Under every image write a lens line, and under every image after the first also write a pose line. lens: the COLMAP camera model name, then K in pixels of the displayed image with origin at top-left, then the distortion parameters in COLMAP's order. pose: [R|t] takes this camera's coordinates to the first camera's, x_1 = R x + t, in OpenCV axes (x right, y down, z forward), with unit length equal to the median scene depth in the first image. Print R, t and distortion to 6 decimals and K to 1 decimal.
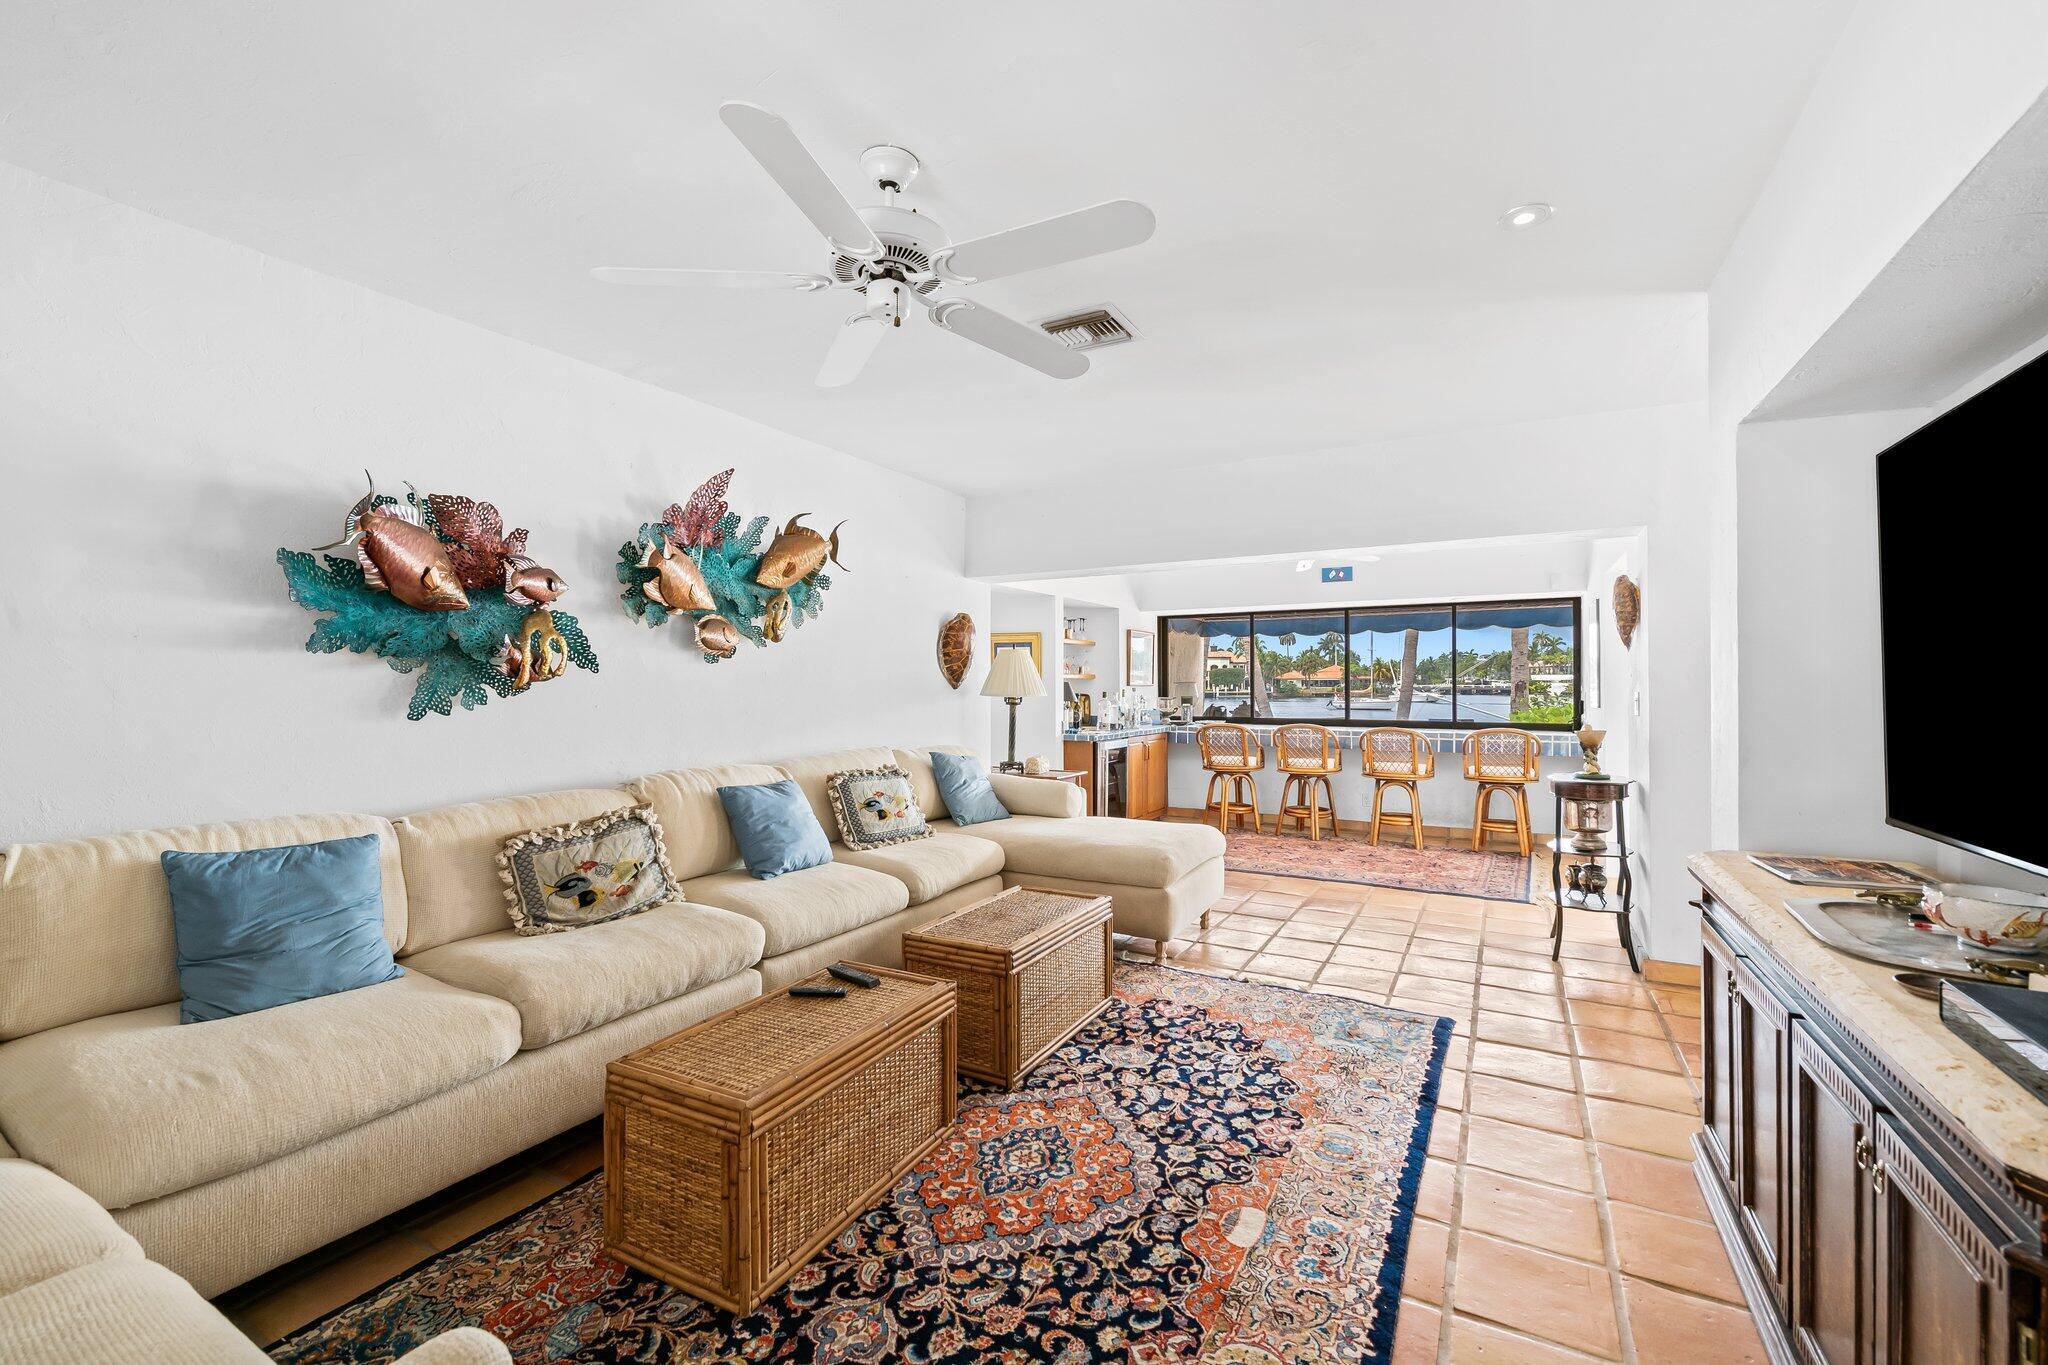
lens RADIAL K [[841.9, 0, 1023.9], [0, 841.9, 684.2], [0, 0, 1]] dist [0.000244, 0.000154]
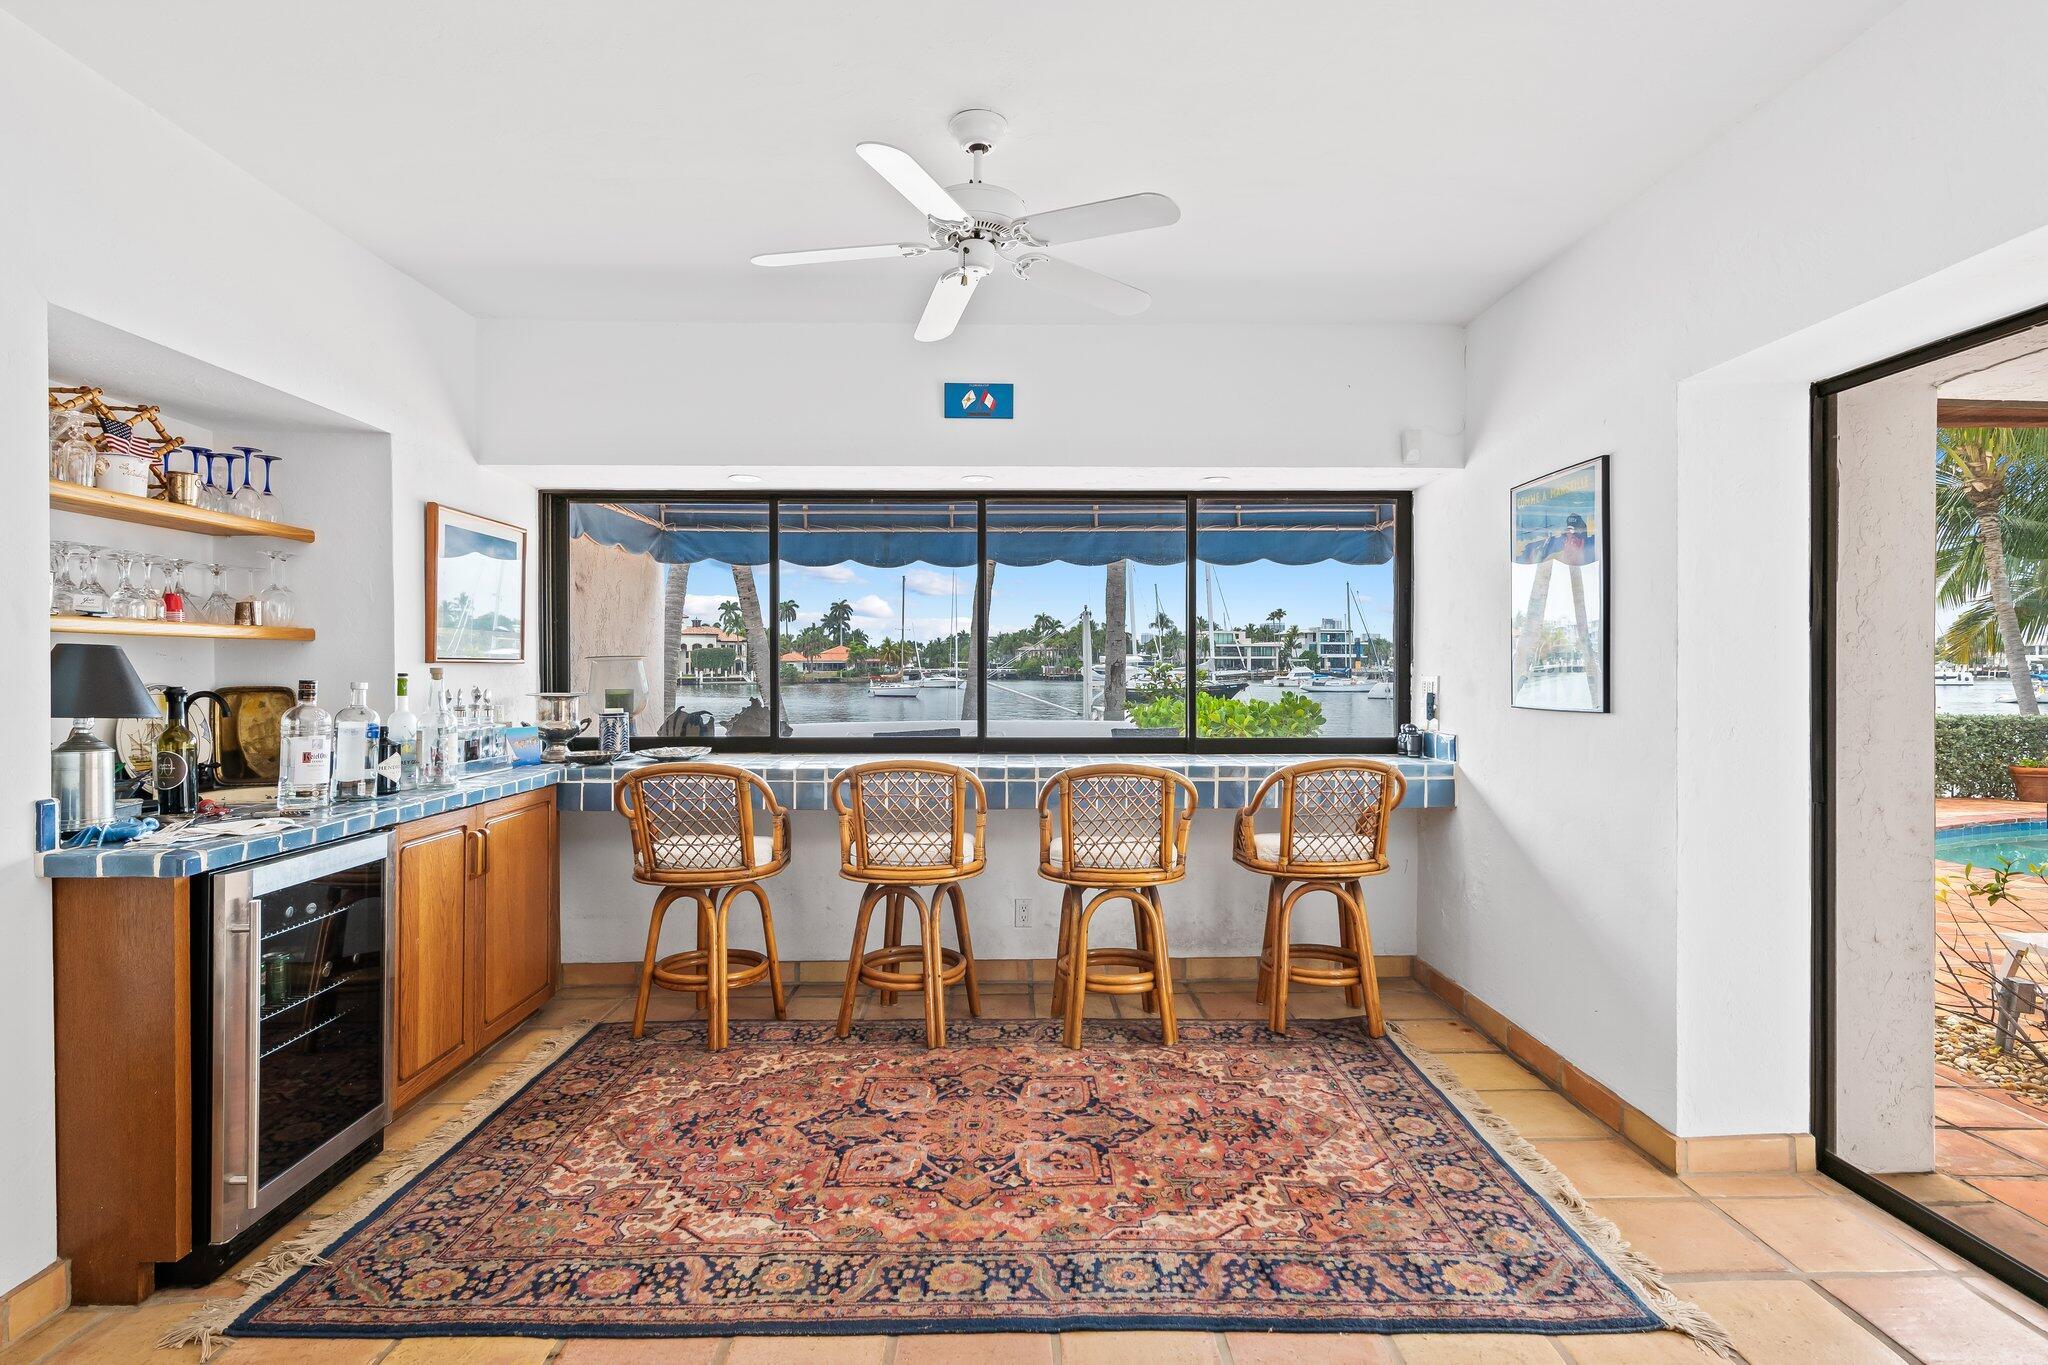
lens RADIAL K [[1003.0, 0, 1017.4], [0, 1003.0, 669.2], [0, 0, 1]] dist [0.003036, 0.000045]
pose [[0.862345, 0.000207, 0.506321, 0.118668], [-0.000789, 0.999999, 0.000936, 0.003939], [-0.506321, -0.001207, 0.862344, 0.495075]]
